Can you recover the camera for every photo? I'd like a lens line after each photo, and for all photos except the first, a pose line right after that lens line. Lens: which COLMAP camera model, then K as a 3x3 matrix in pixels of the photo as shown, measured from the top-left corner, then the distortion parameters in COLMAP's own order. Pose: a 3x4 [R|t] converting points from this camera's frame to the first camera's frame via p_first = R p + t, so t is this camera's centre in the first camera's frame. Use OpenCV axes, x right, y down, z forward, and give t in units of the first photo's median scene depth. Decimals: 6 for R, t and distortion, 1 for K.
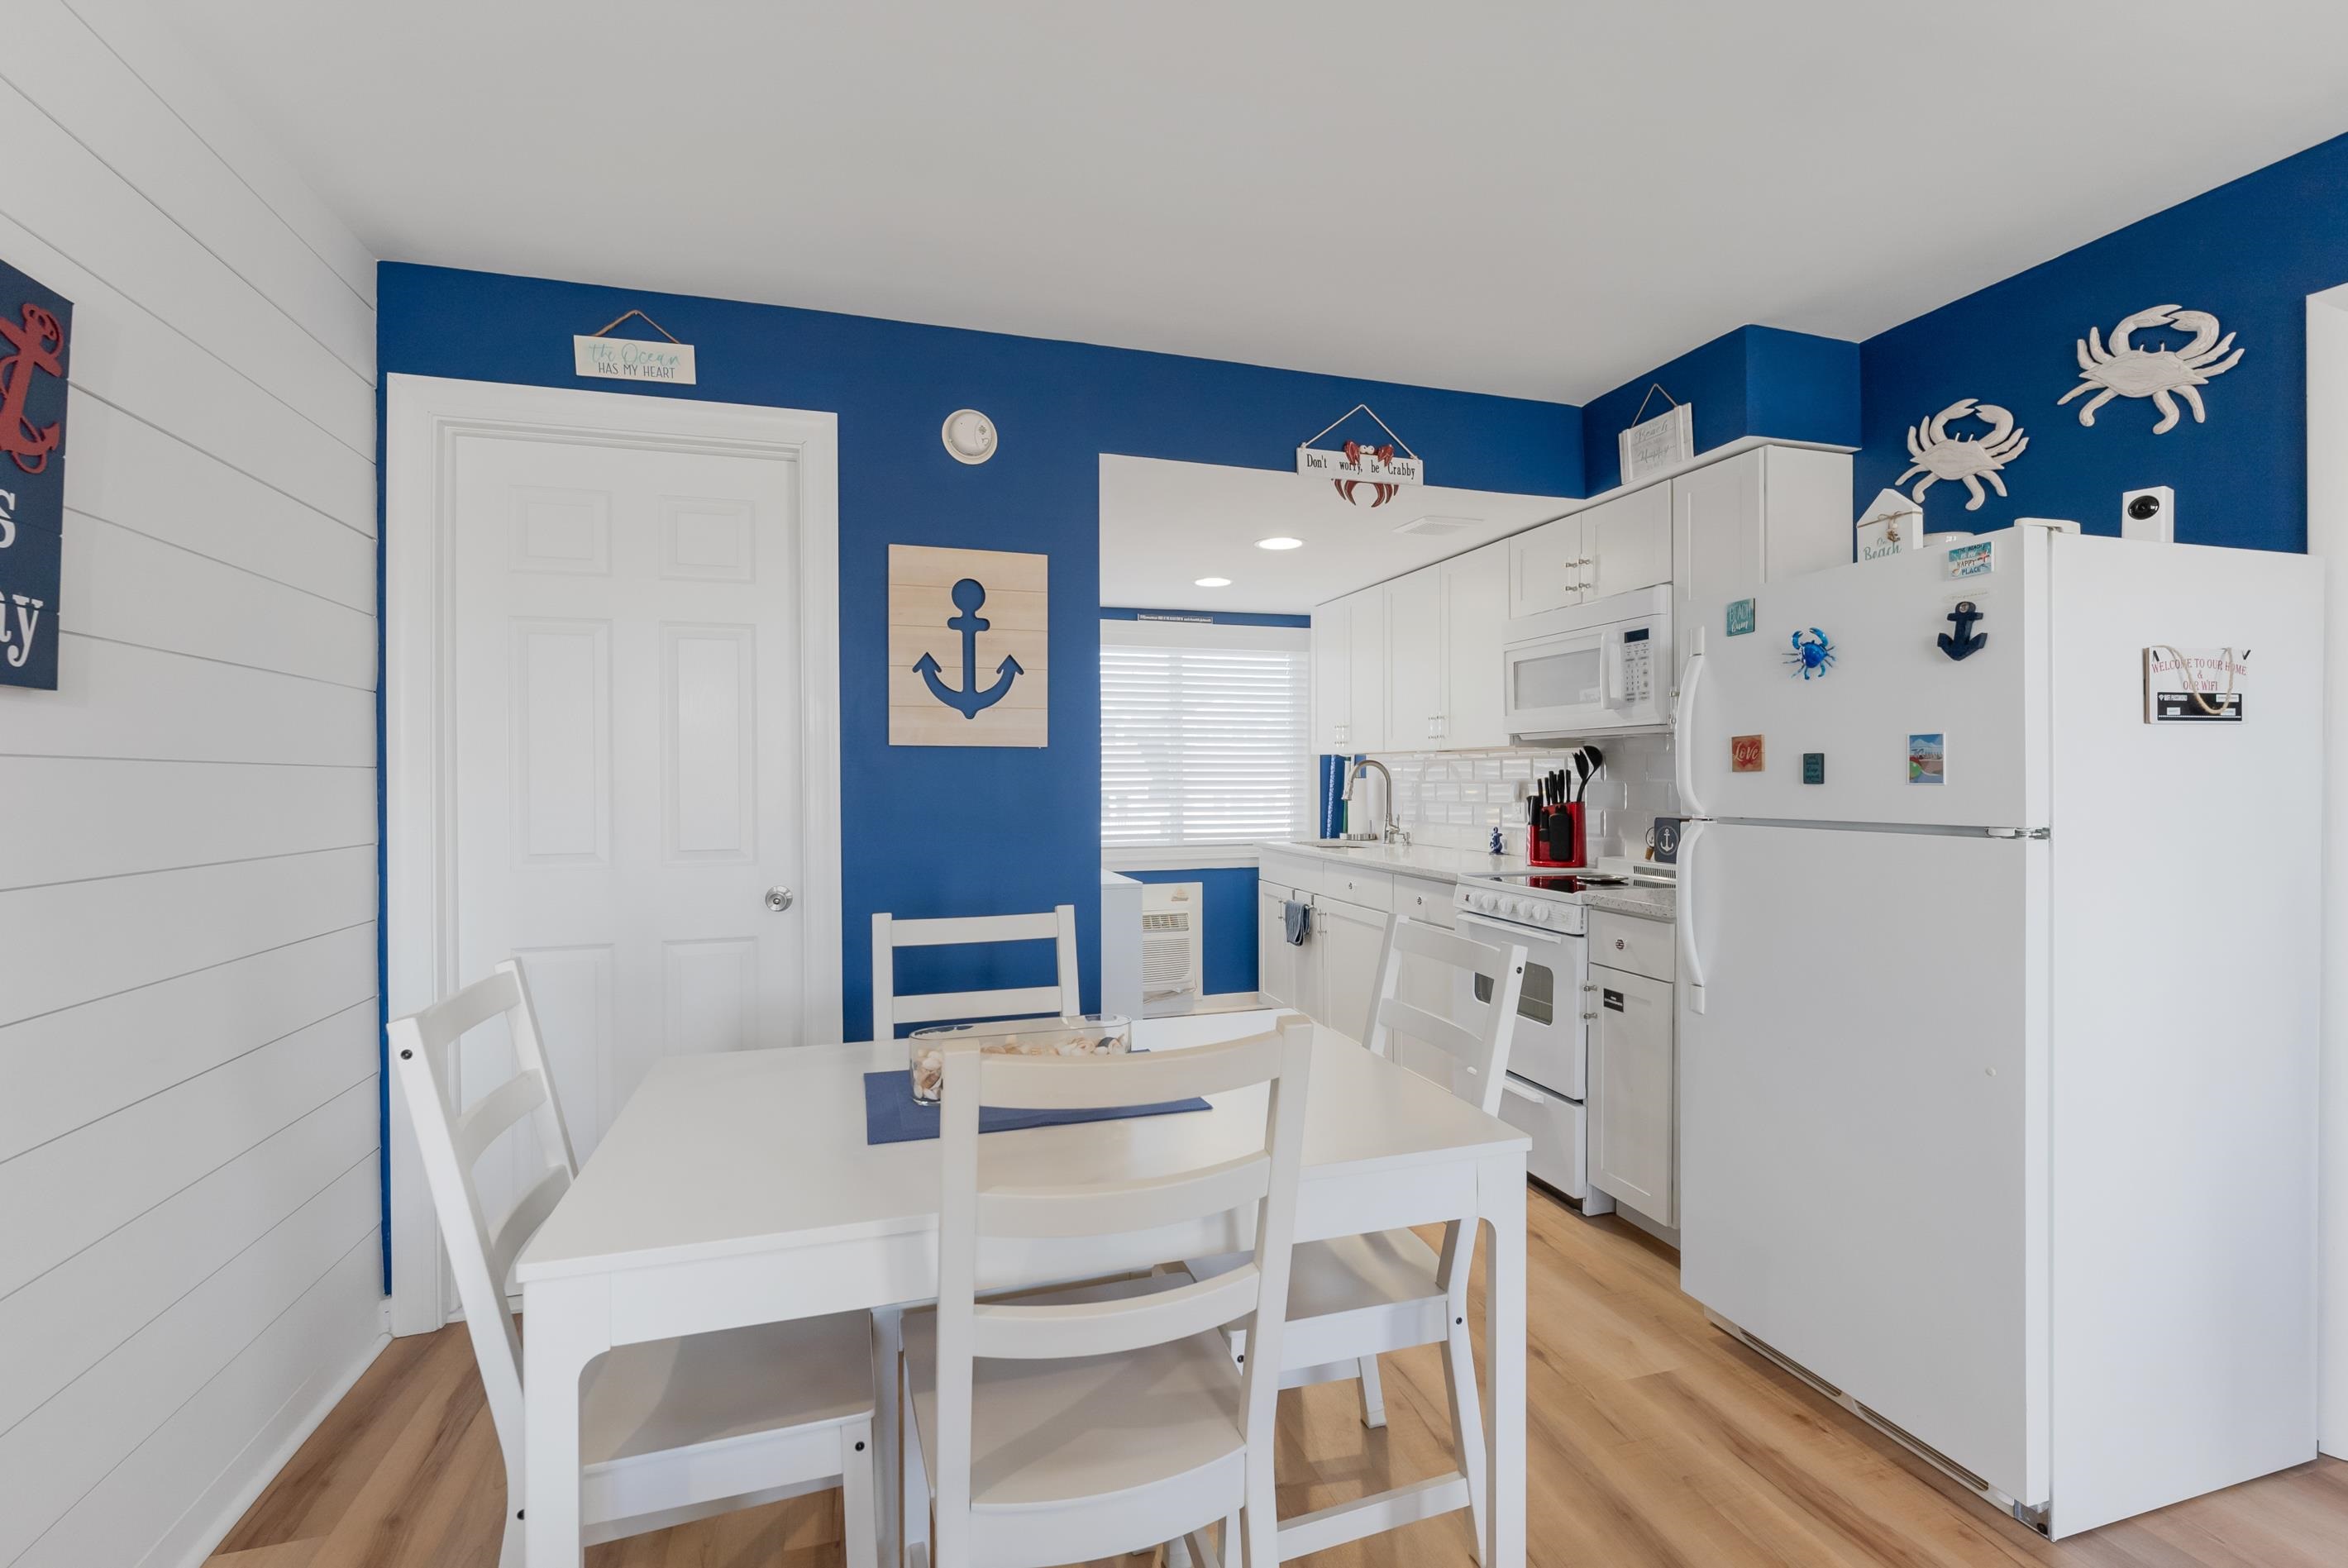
lens RADIAL K [[1021.2, 0, 1171.3], [0, 1021.2, 782.5], [0, 0, 1]] dist [-0.000473, -0.000453]
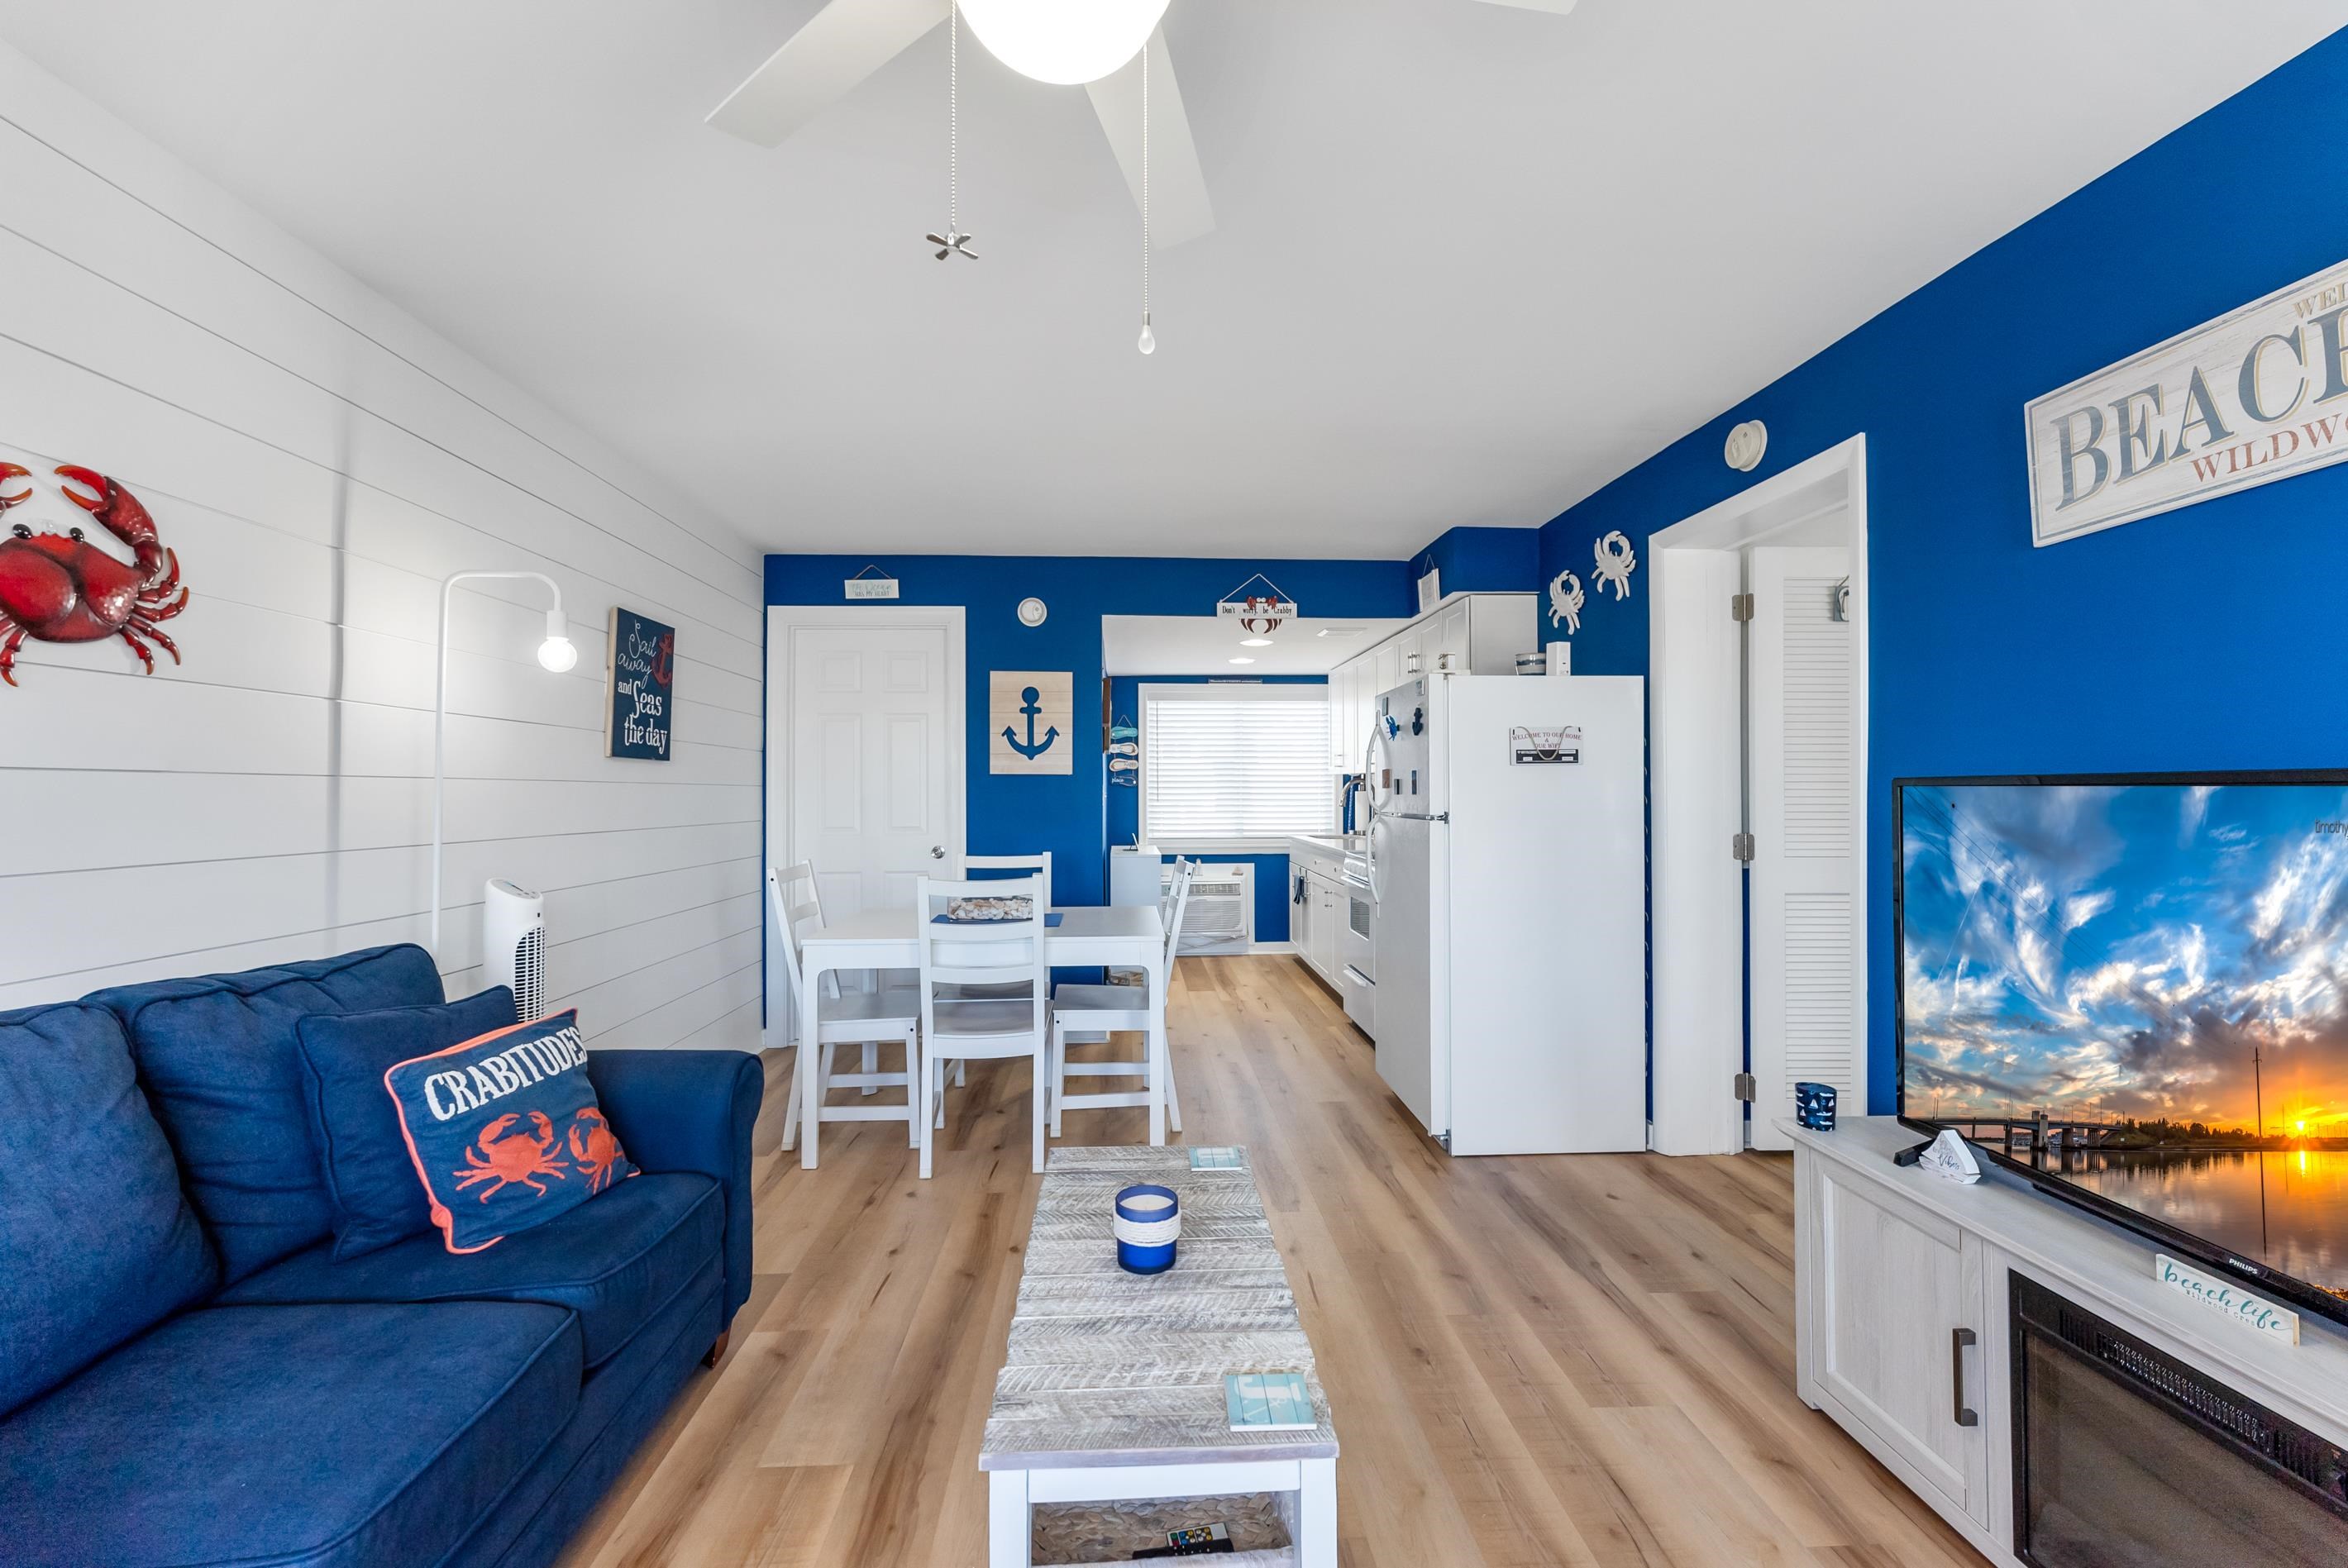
lens RADIAL K [[941.3, 0, 1173.9], [0, 941.3, 782.3], [0, 0, 1]] dist [0.001257, -0.000360]
pose [[0.970143, -0.001399, -0.242529, 0.469825], [-0.001743, 0.999917, -0.012741, 0.001275], [0.242527, 0.012783, 0.970060, -0.616800]]
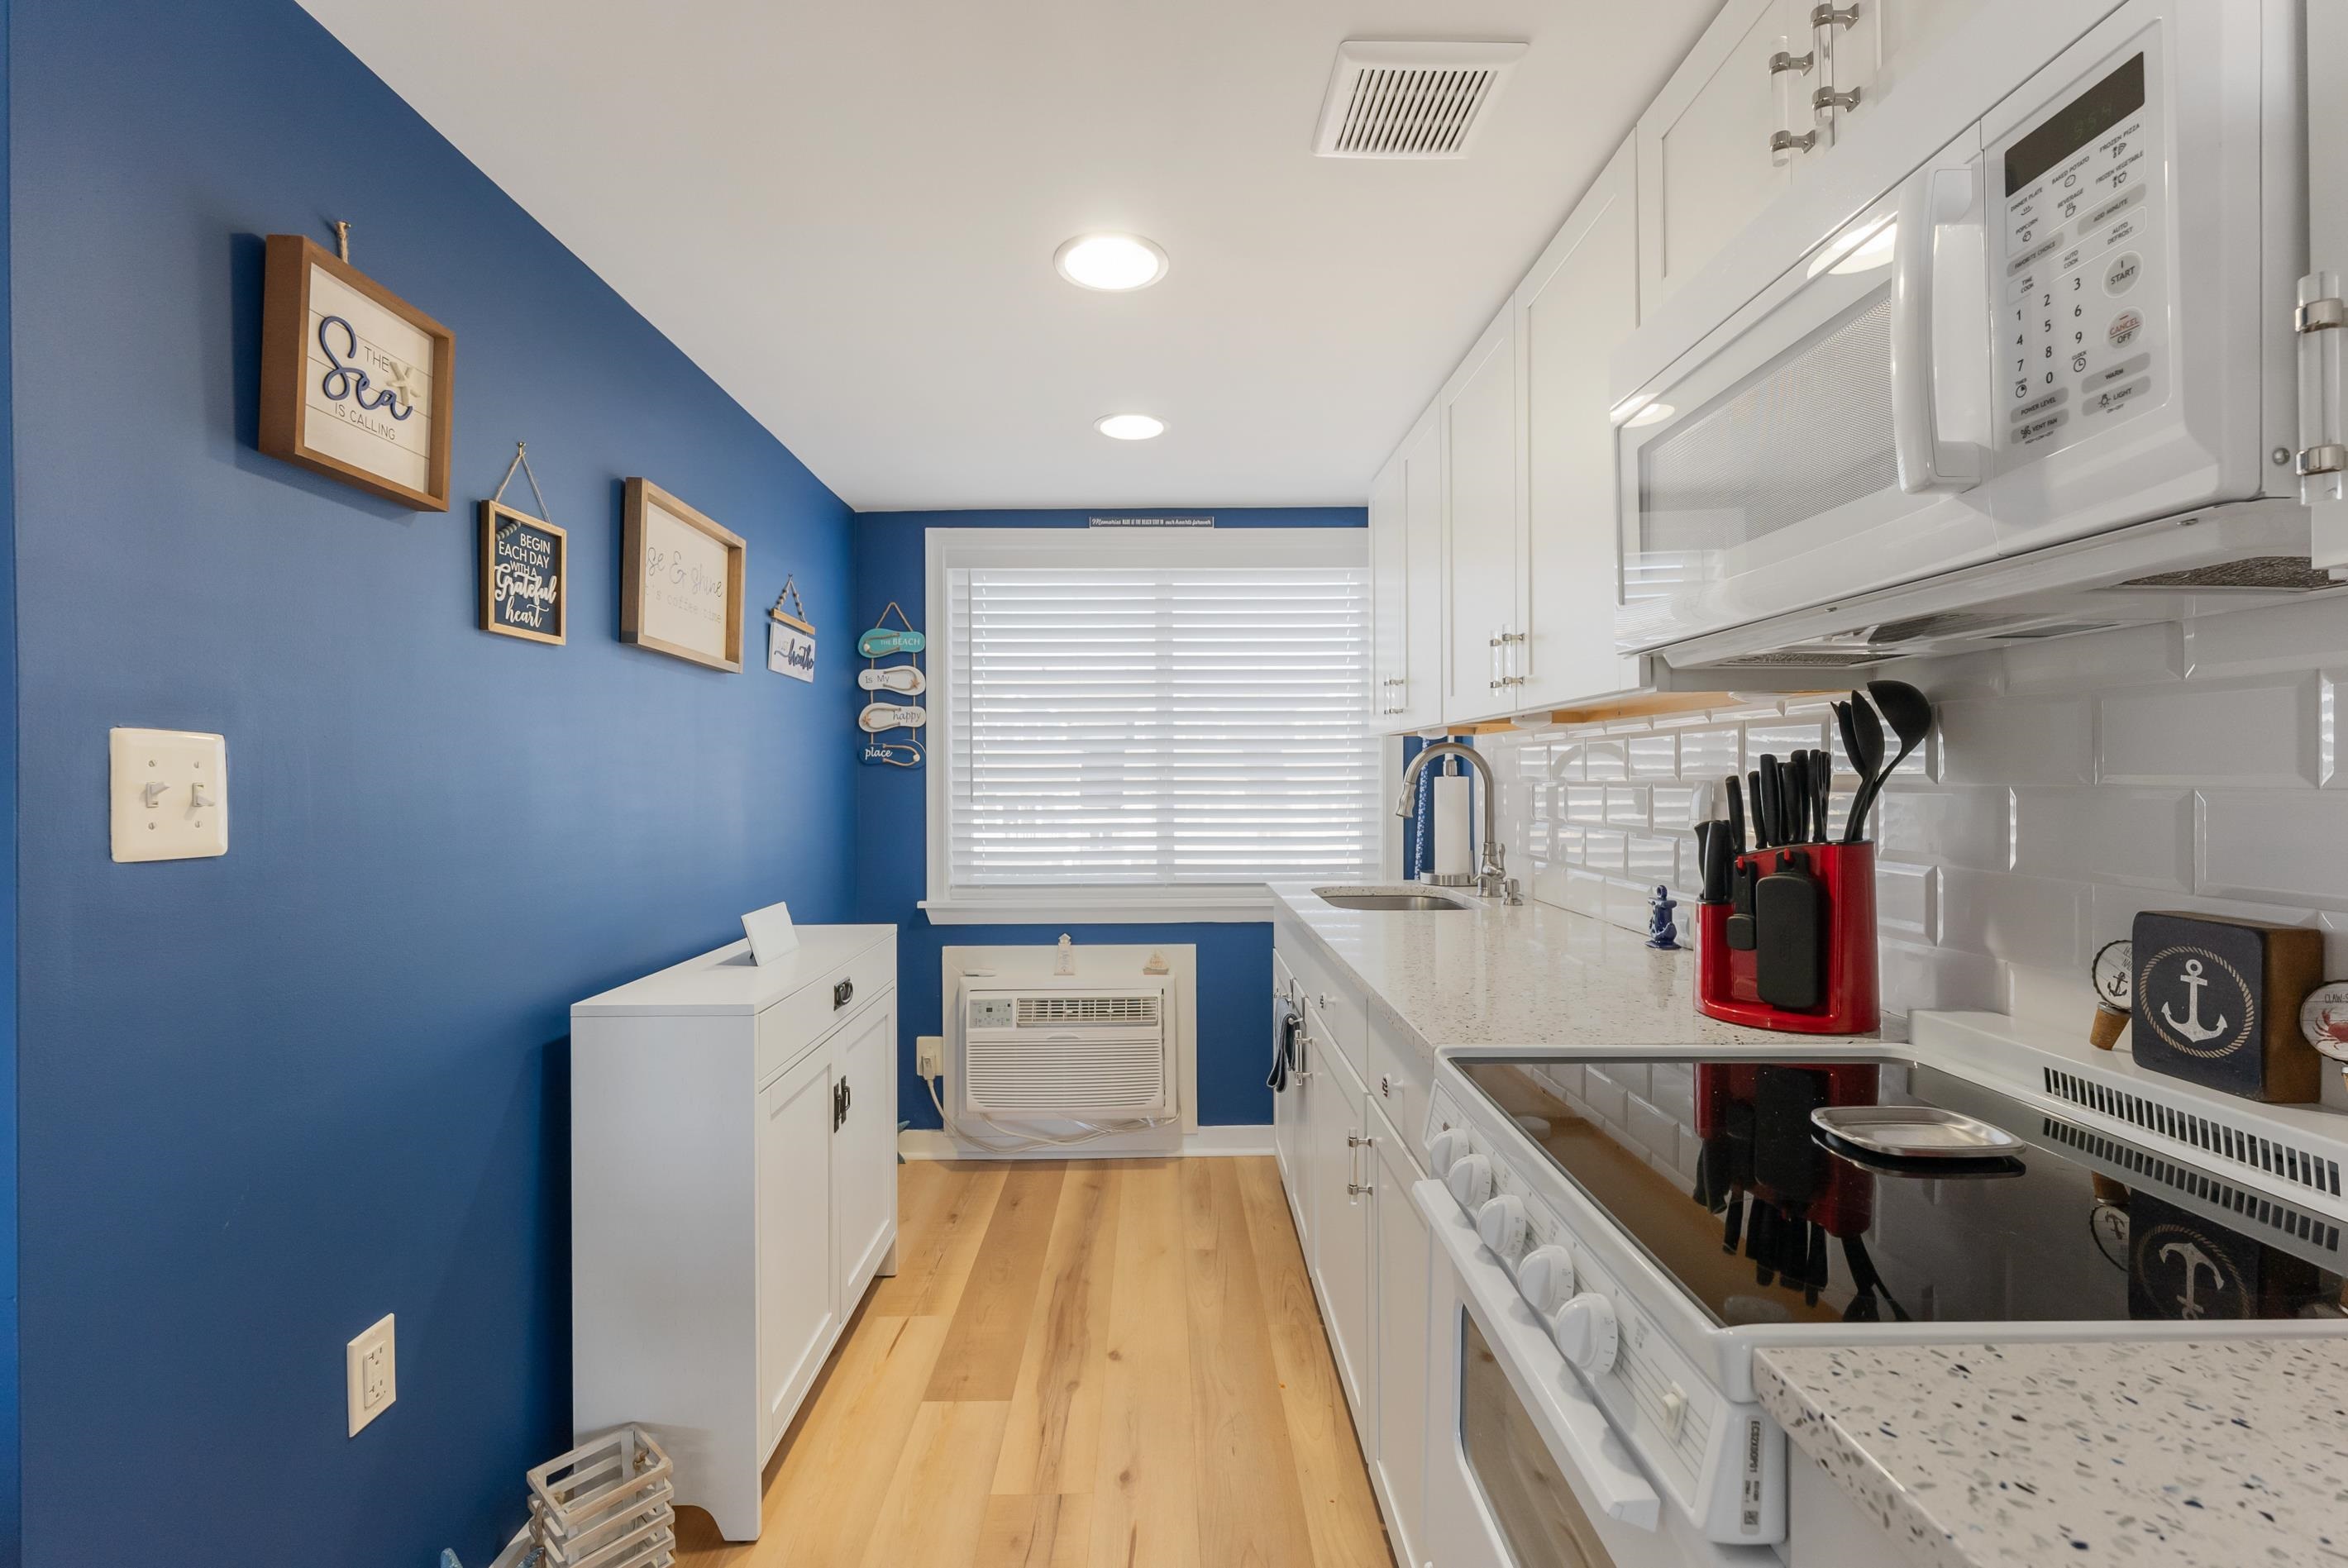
lens RADIAL K [[988.2, 0, 1176.1], [0, 988.2, 780.9], [0, 0, 1]] dist [-0.000194, -0.000161]
pose [[0.960162, -0.000604, -0.279444, 0.361831], [0.000249, 0.999999, -0.001304, -0.001898], [0.279444, 0.001183, 0.960161, 0.814318]]
